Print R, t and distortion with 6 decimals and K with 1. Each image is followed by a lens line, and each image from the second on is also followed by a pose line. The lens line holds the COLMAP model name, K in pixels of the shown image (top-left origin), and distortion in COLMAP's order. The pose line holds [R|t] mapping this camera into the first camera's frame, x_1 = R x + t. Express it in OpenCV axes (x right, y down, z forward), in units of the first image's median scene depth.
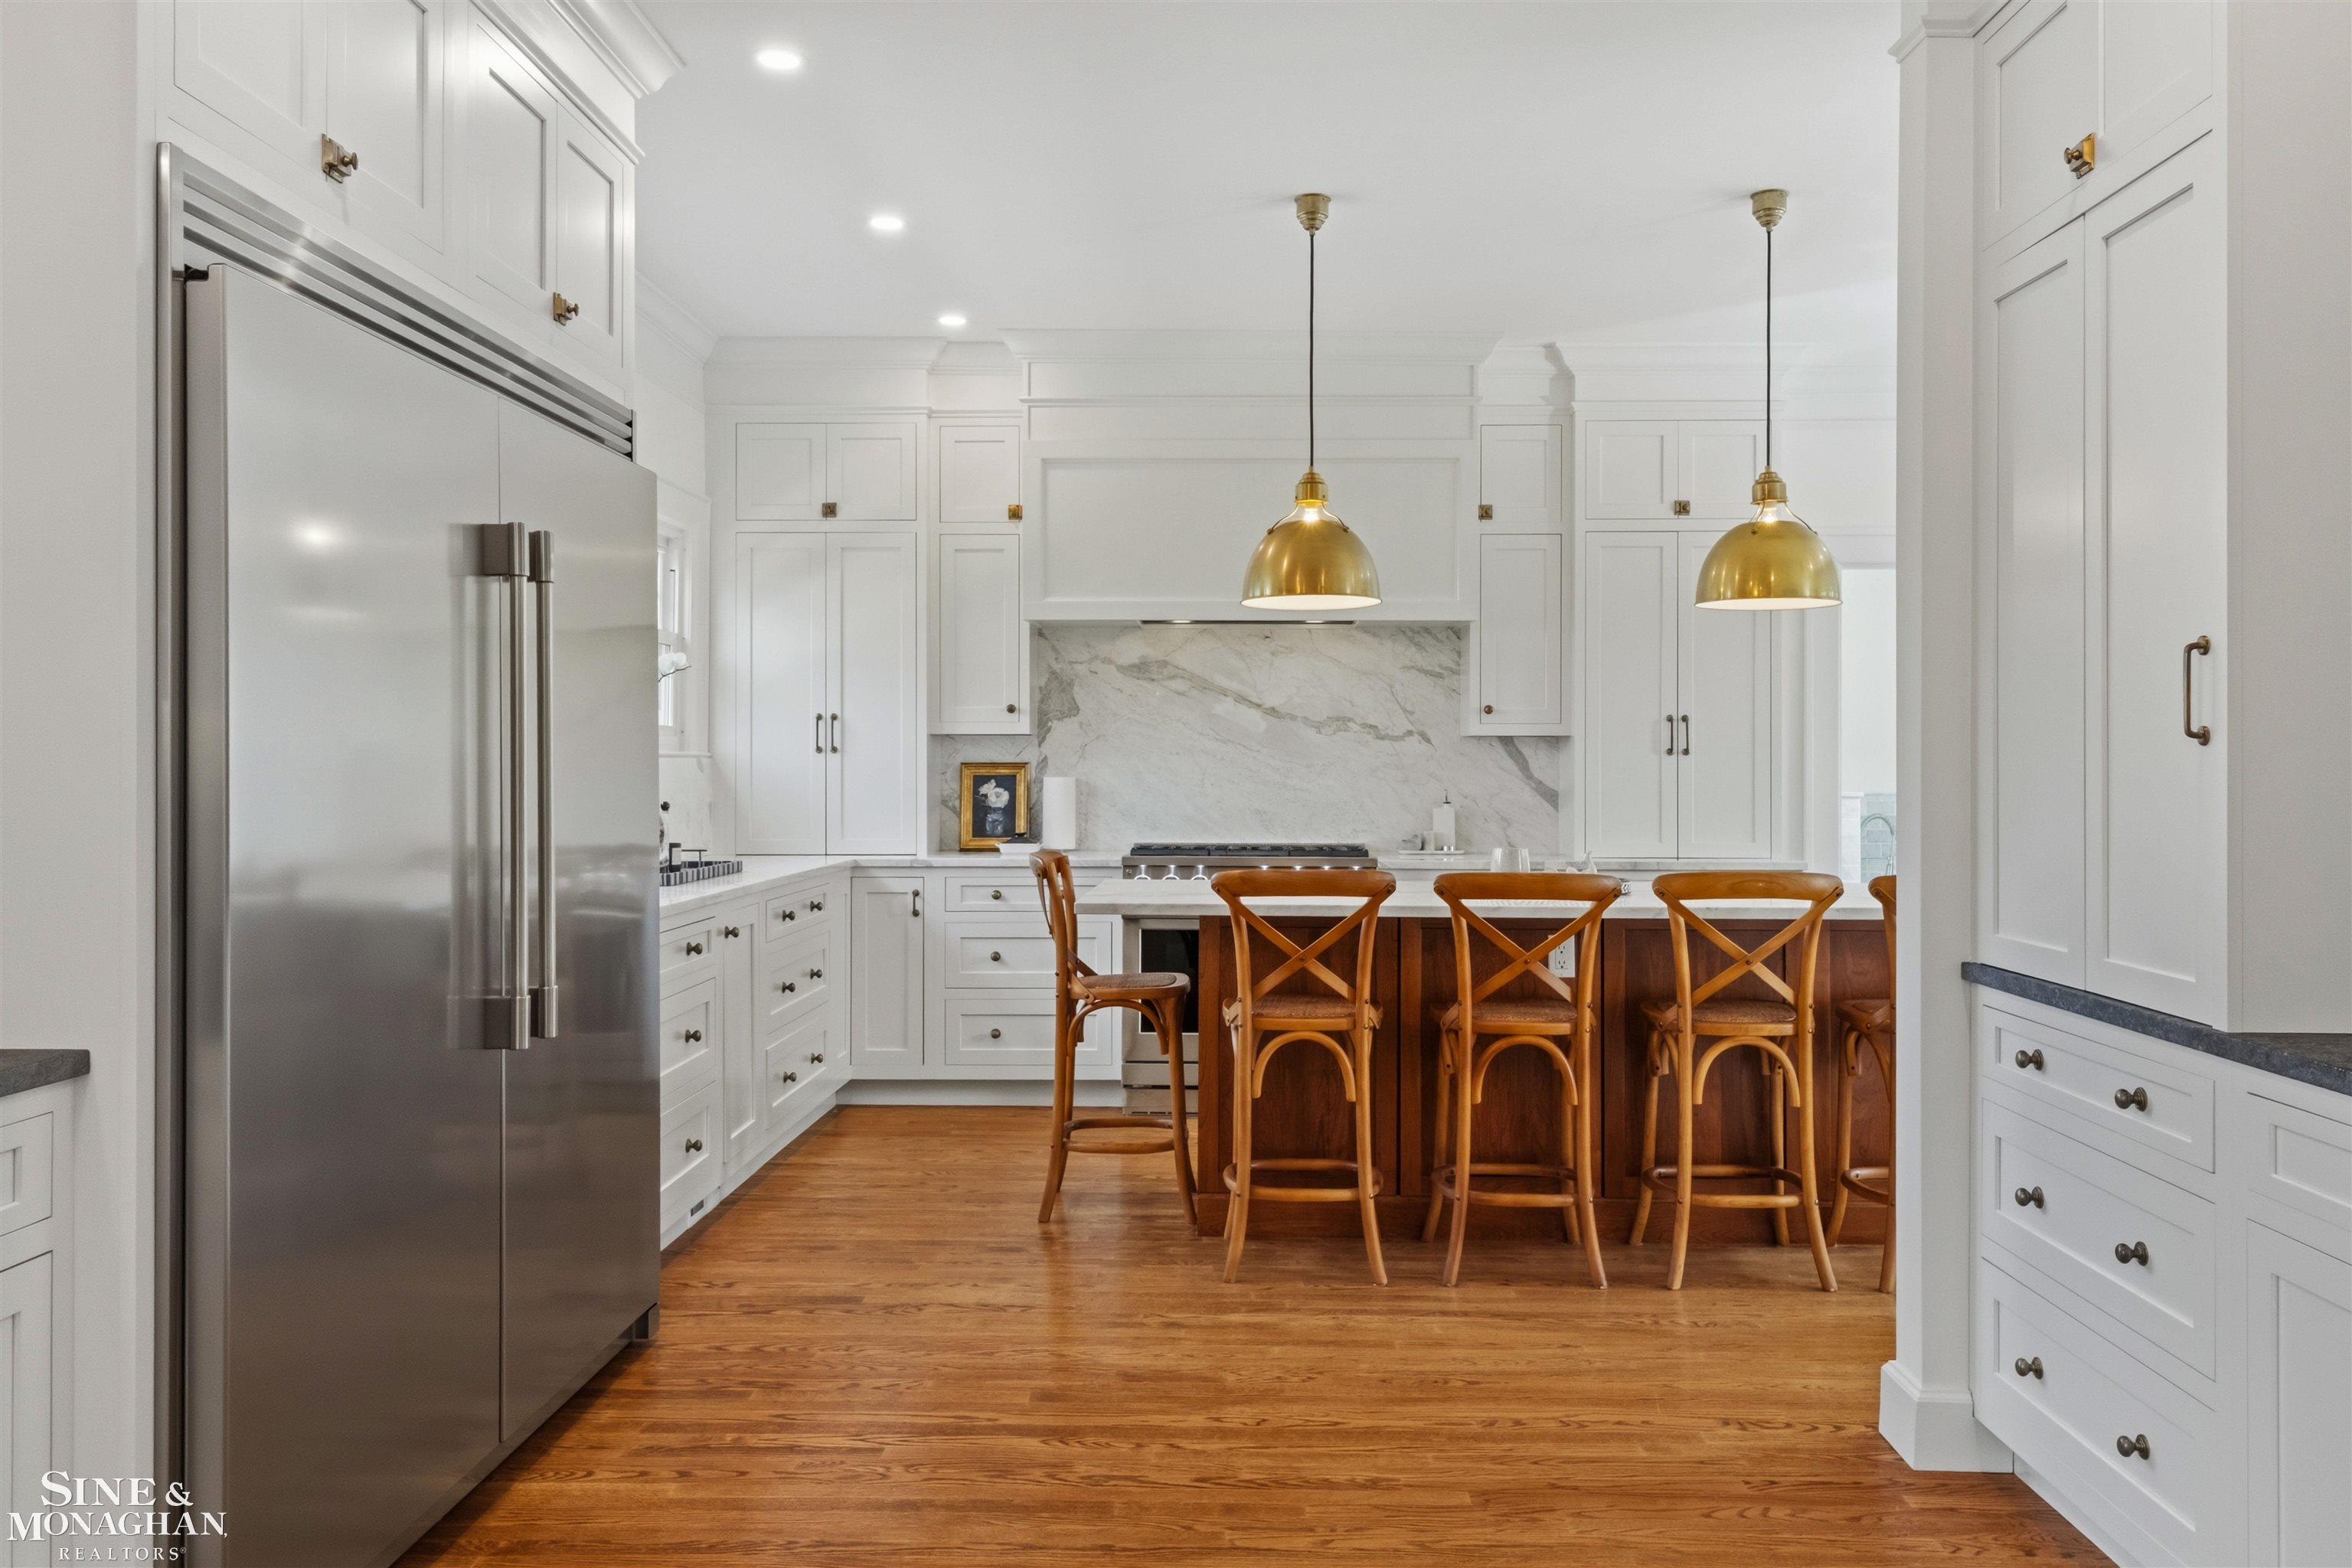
lens RADIAL K [[1842.1, 0, 1176.0], [0, 1842.1, 784.0], [0, 0, 1]] dist [-0.005377, -0.000242]
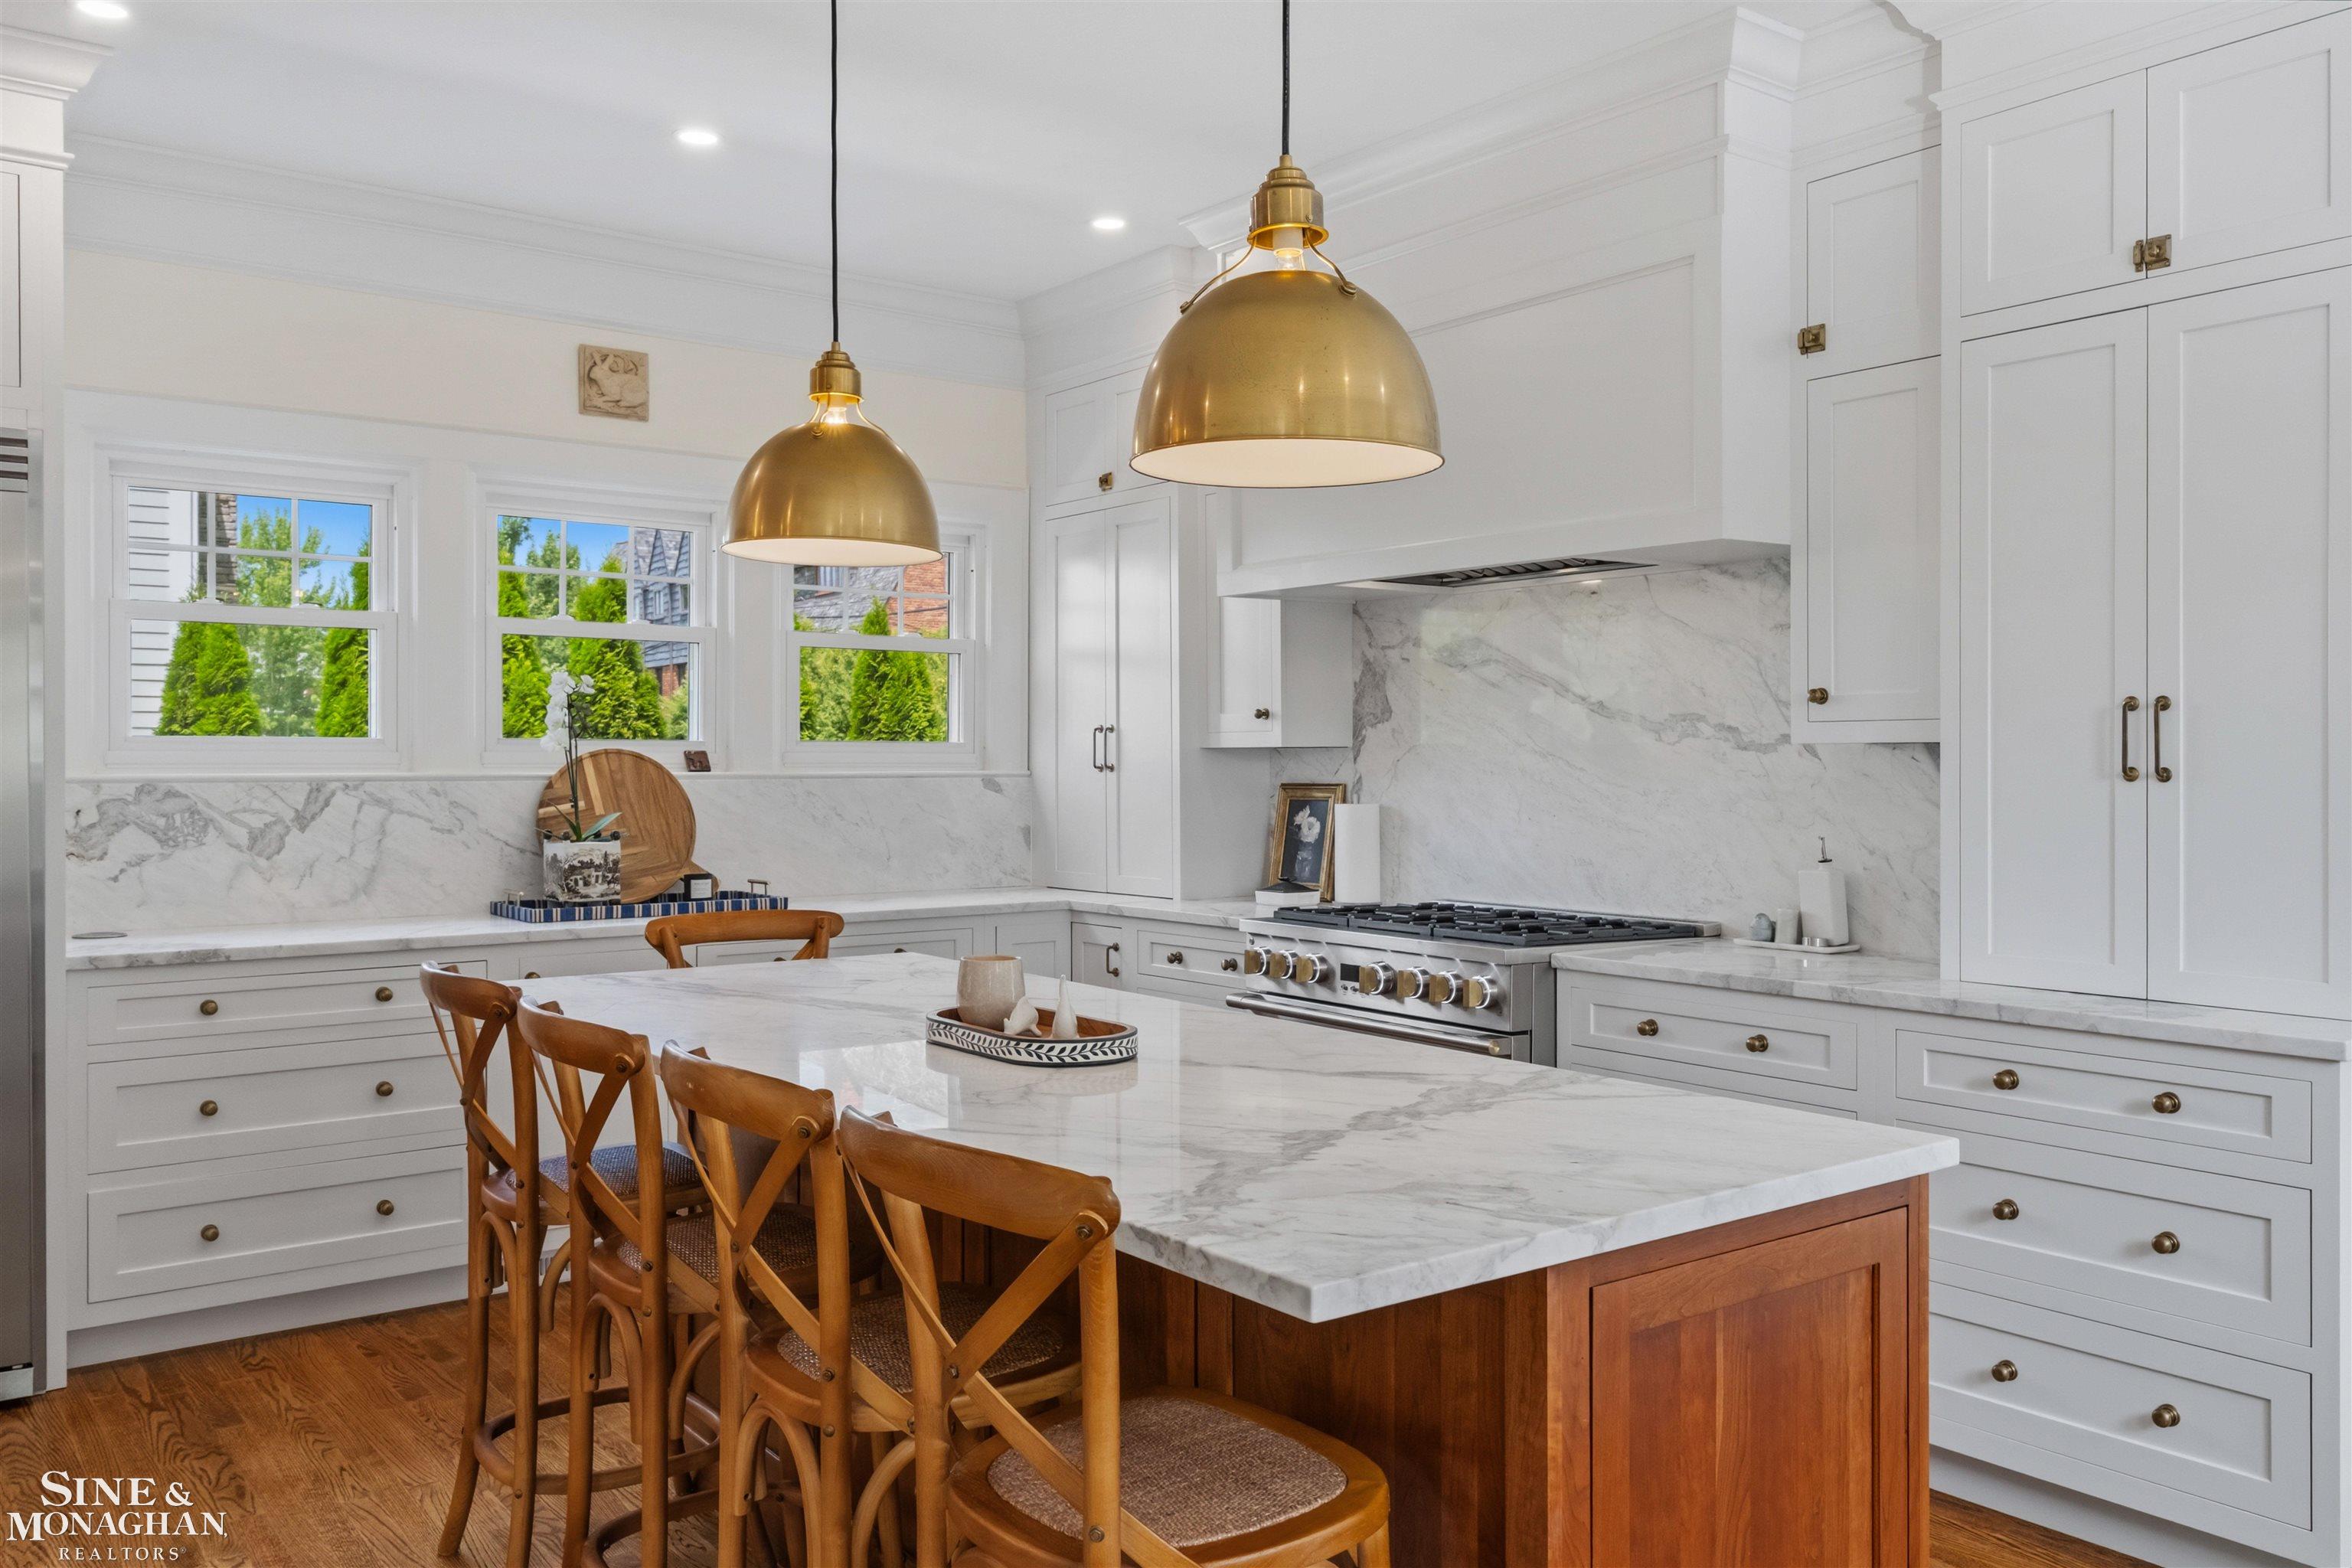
lens RADIAL K [[1802.3, 0, 1176.0], [0, 1802.3, 784.0], [0, 0, 1]] dist [0.009402, 0.003082]
pose [[0.625857, 0.007832, -0.779898, 0.452433], [-0.007549, 0.999964, 0.003984, -0.014099], [0.779901, 0.003394, 0.625893, 0.489974]]
